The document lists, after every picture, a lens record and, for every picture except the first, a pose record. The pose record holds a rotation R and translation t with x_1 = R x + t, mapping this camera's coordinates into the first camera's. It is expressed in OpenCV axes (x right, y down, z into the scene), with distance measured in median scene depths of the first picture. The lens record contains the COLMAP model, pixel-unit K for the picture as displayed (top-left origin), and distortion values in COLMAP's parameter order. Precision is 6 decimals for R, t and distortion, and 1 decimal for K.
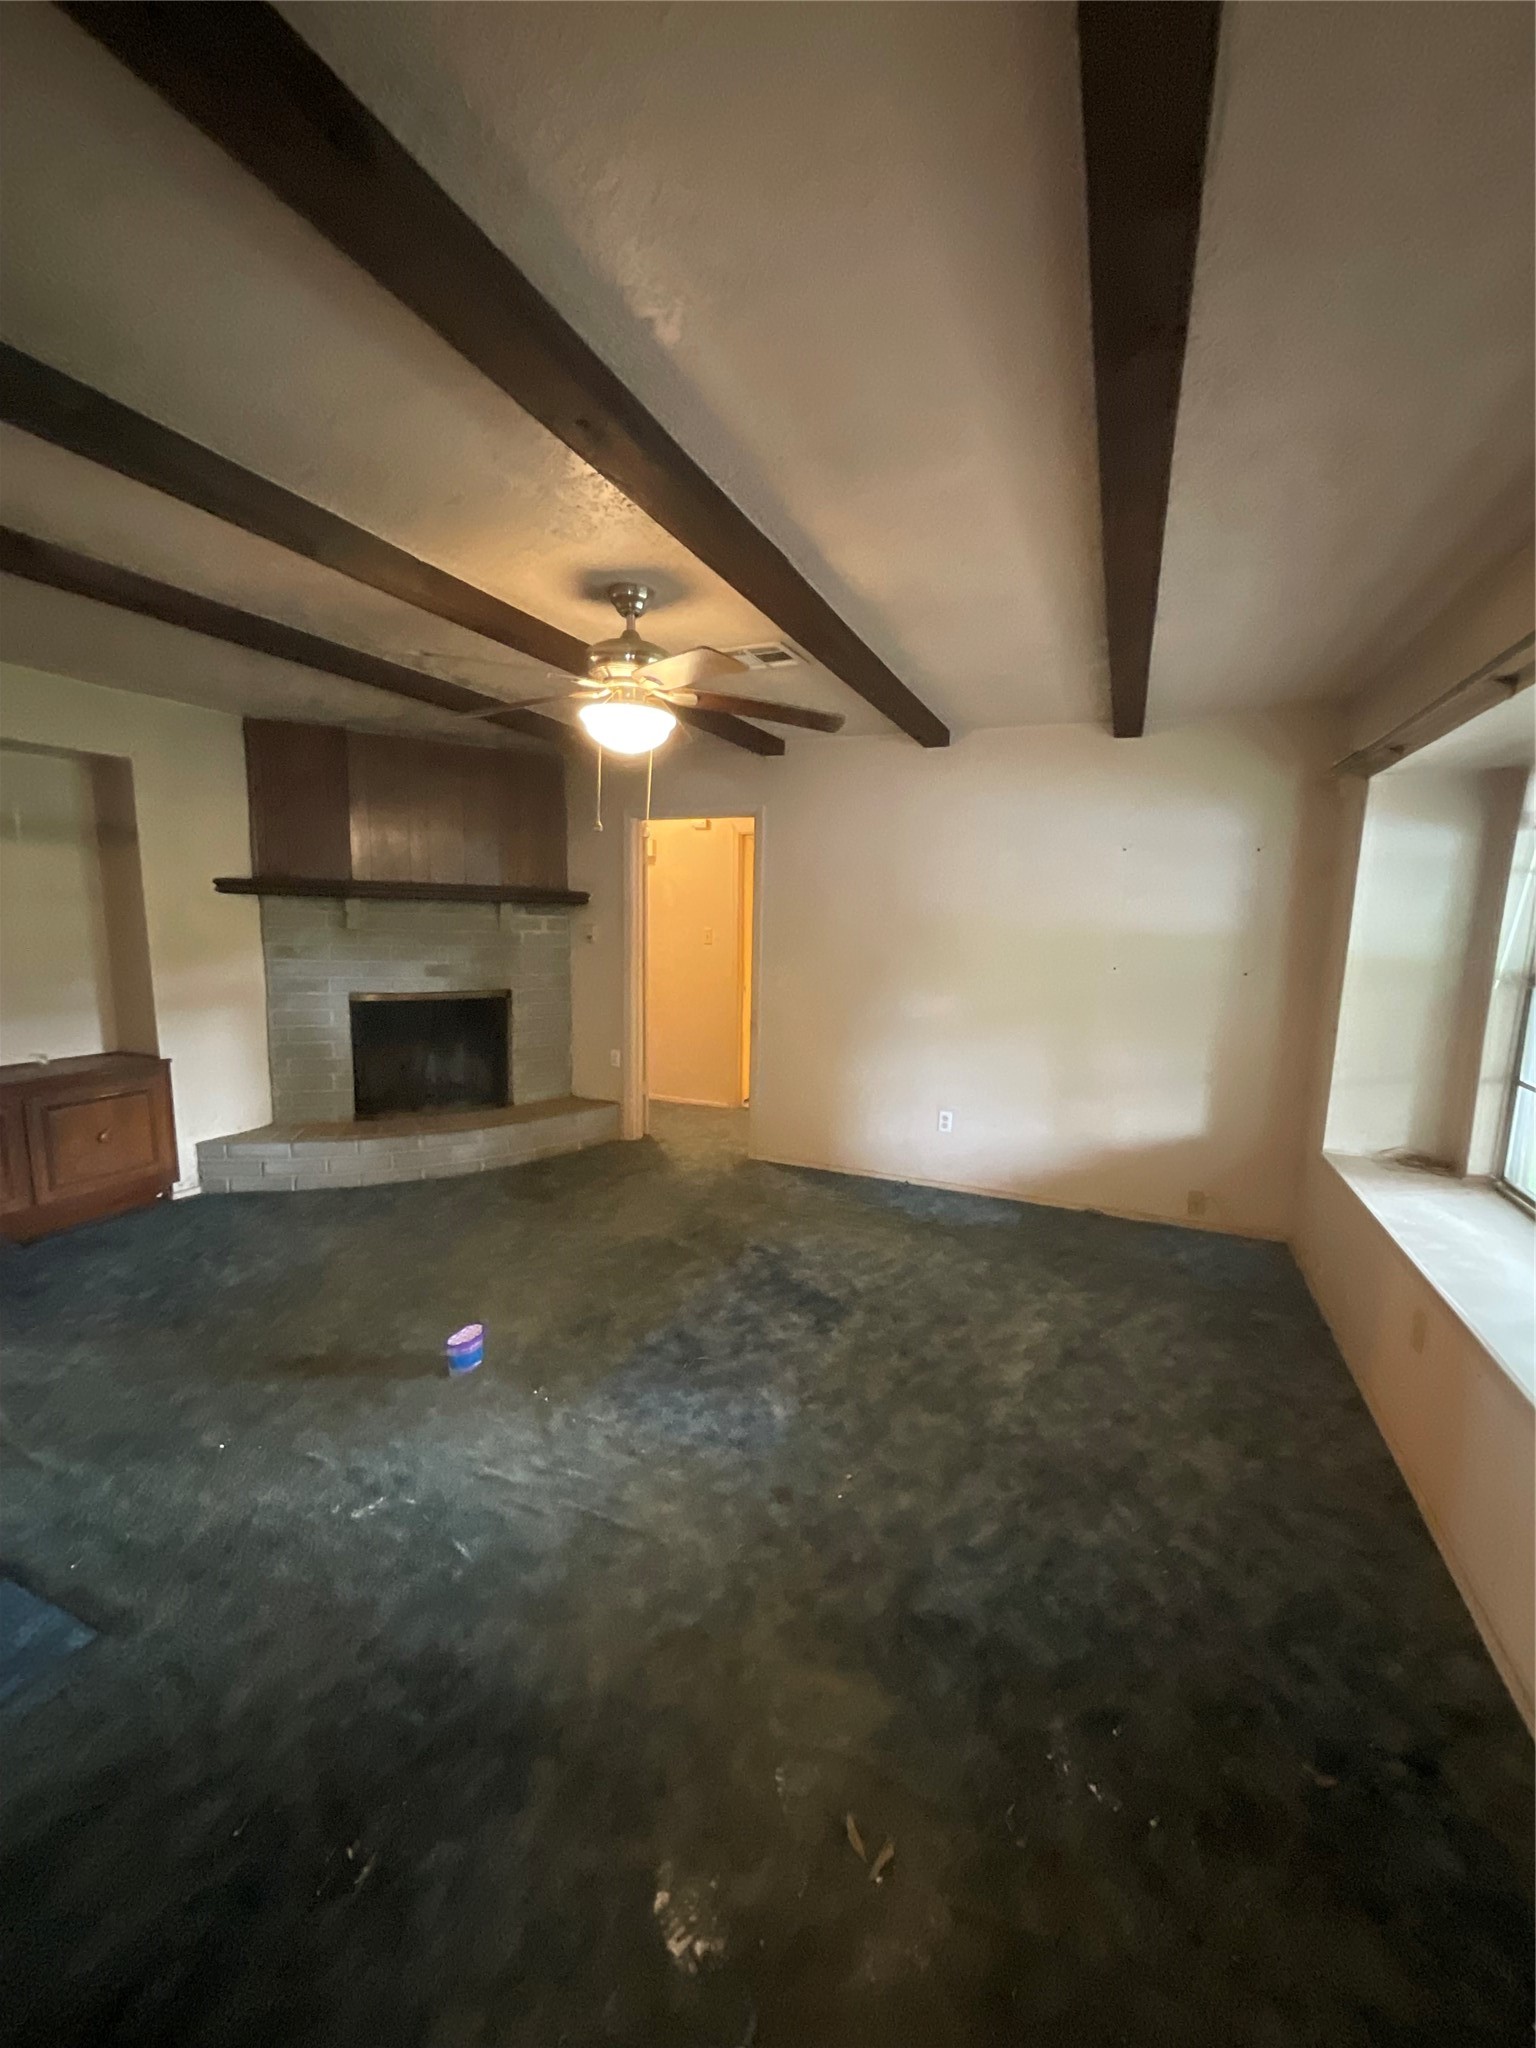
lens RADIAL K [[835.6, 0, 761.0], [0, 835.6, 1029.0], [0, 0, 1]] dist [-0.002033, 0.002788]
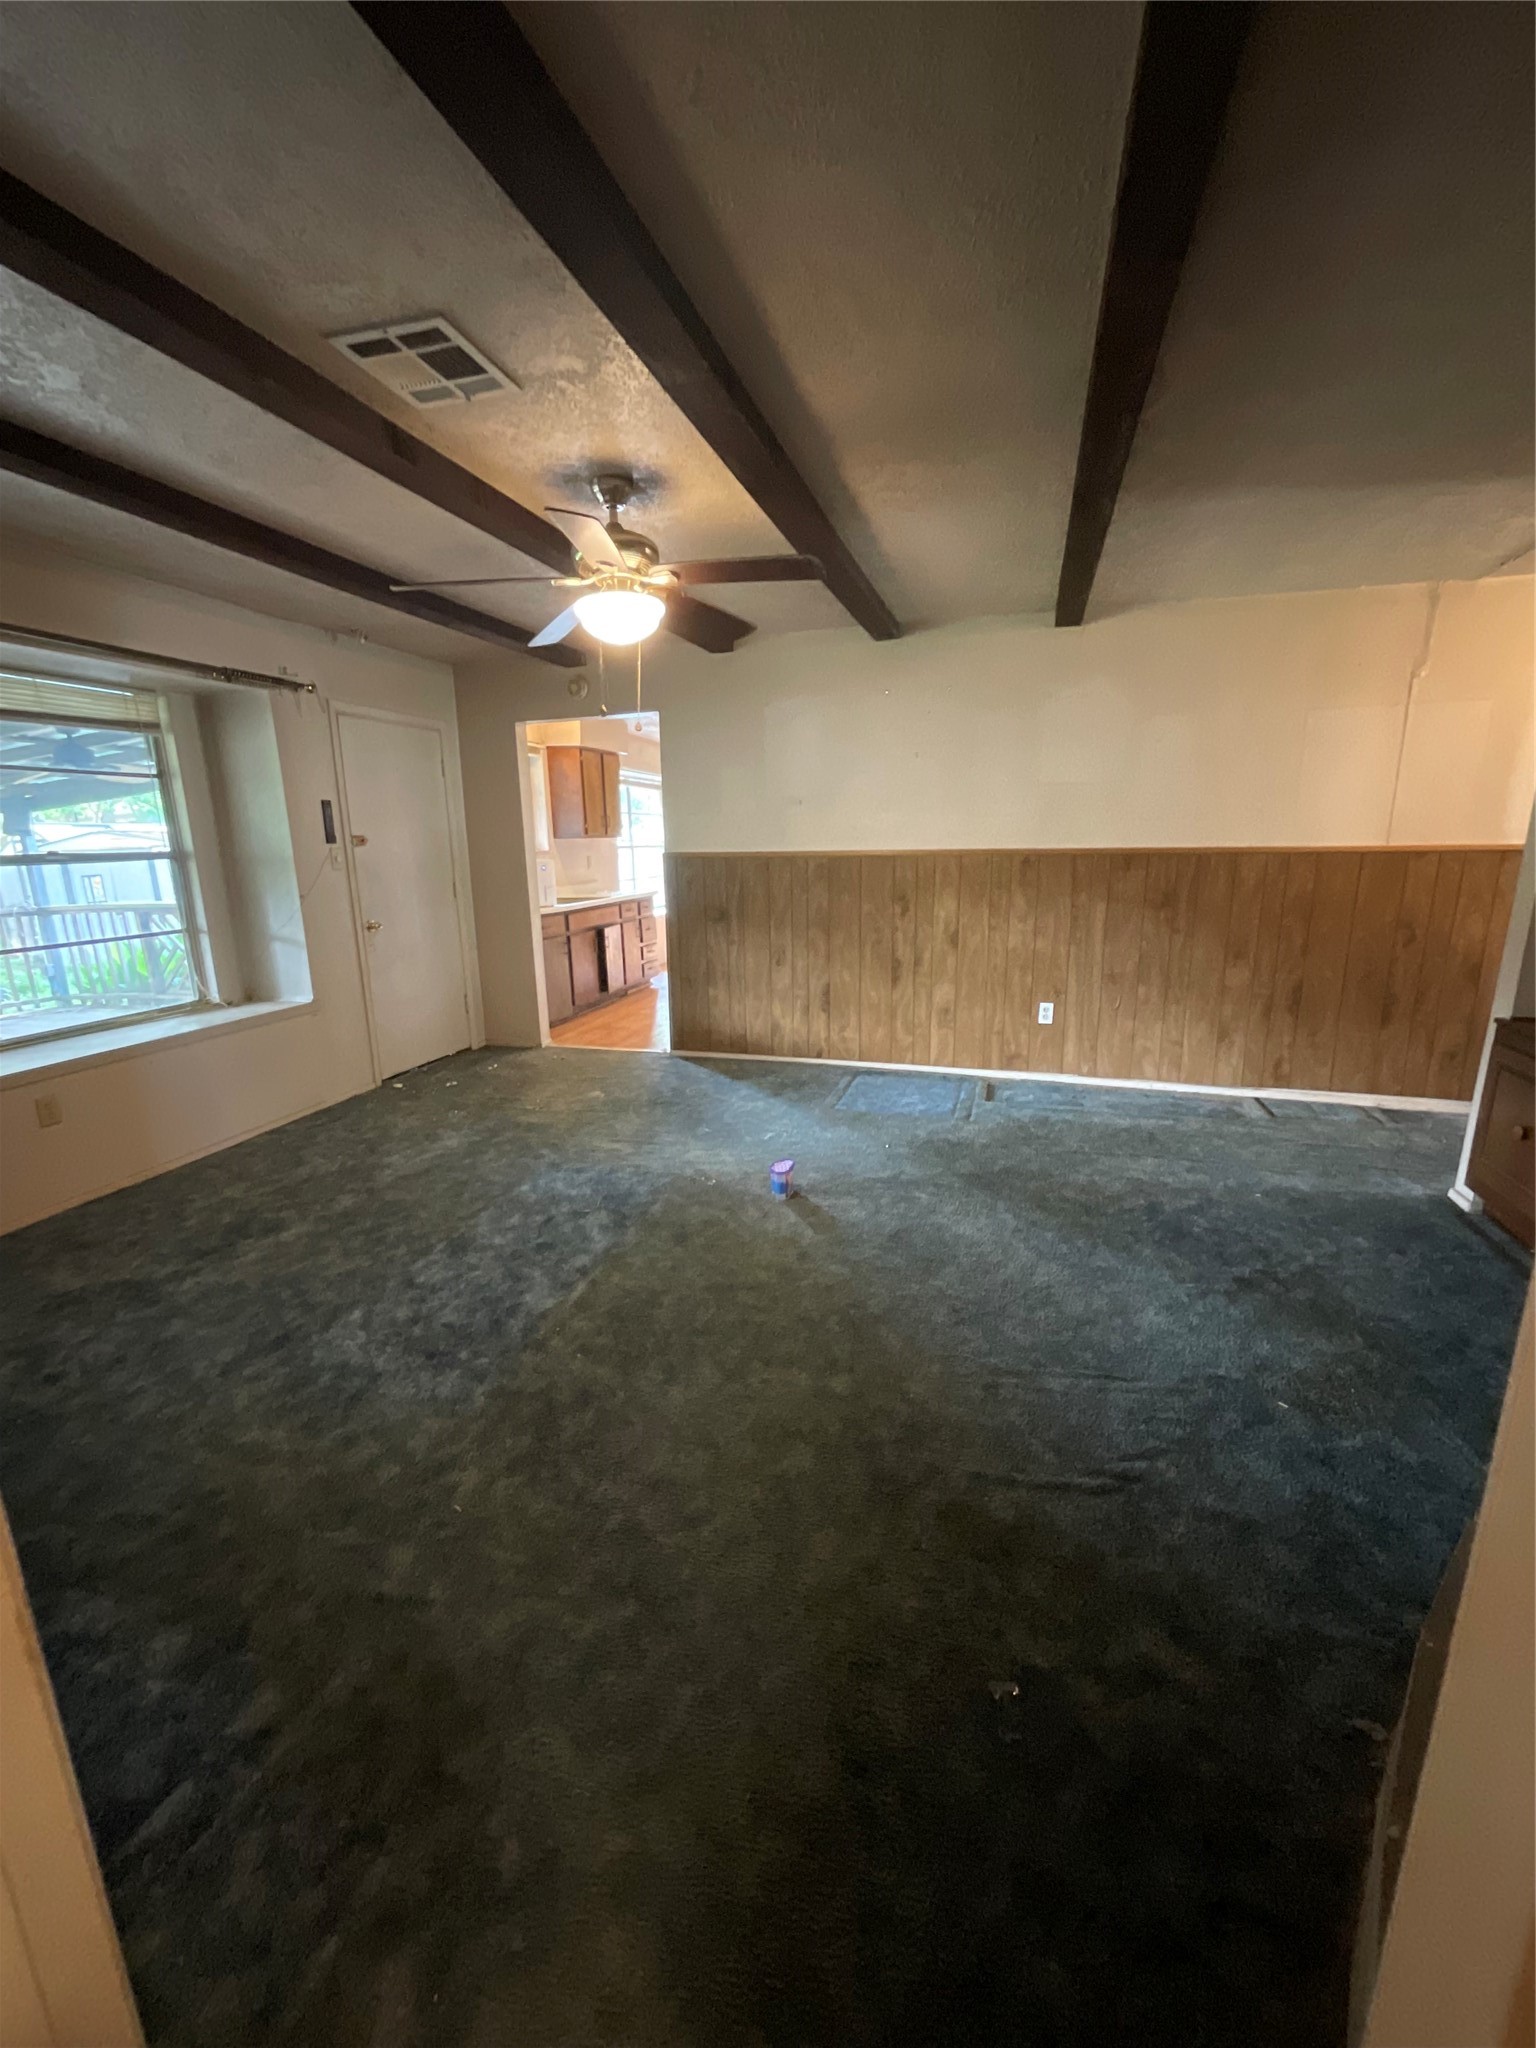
lens RADIAL K [[822.3, 0, 772.1], [0, 822.3, 1028.8], [0, 0, 1]] dist [0.001176, -0.002181]
pose [[-0.992655, 0.020246, -0.119277, -0.133185], [-0.024365, 0.932242, 0.361015, -0.161828], [0.118504, 0.361269, -0.924901, 1.334244]]
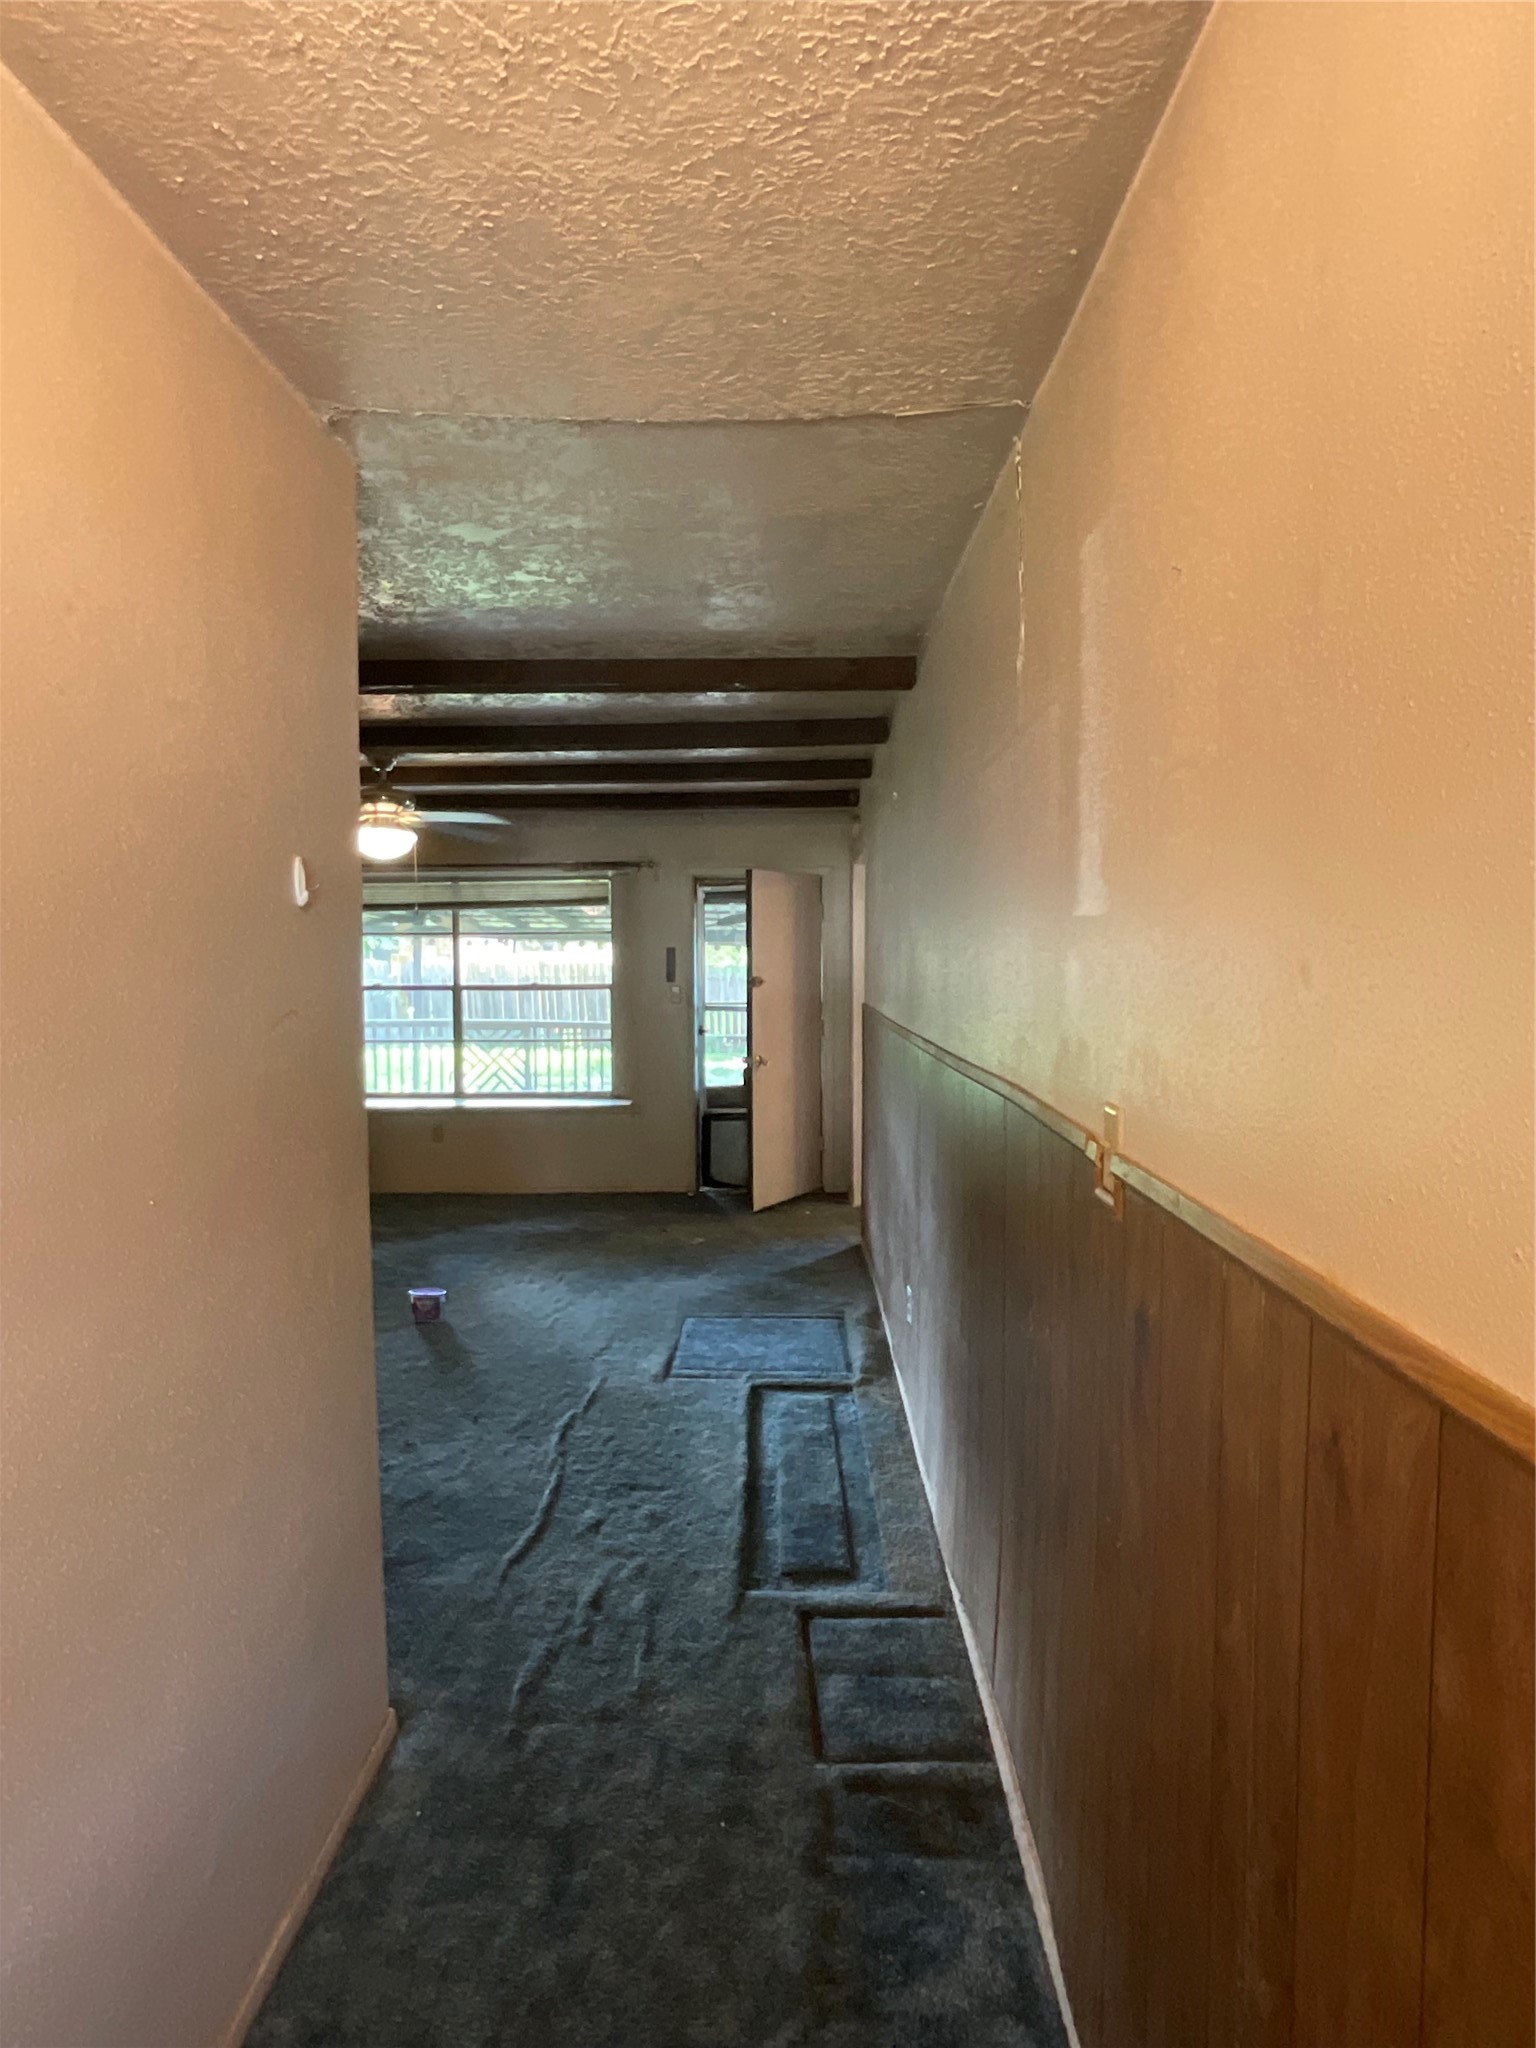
lens RADIAL K [[1140.7, 0, 768.0], [0, 1140.7, 1024.0], [0, 0, 1]] dist [-0.002018, -0.000418]
pose [[-0.385219, -0.075582, 0.919725, -1.430821], [0.125527, 0.983085, 0.133365, -0.143289], [-0.914248, 0.166825, -0.369216, 0.730213]]
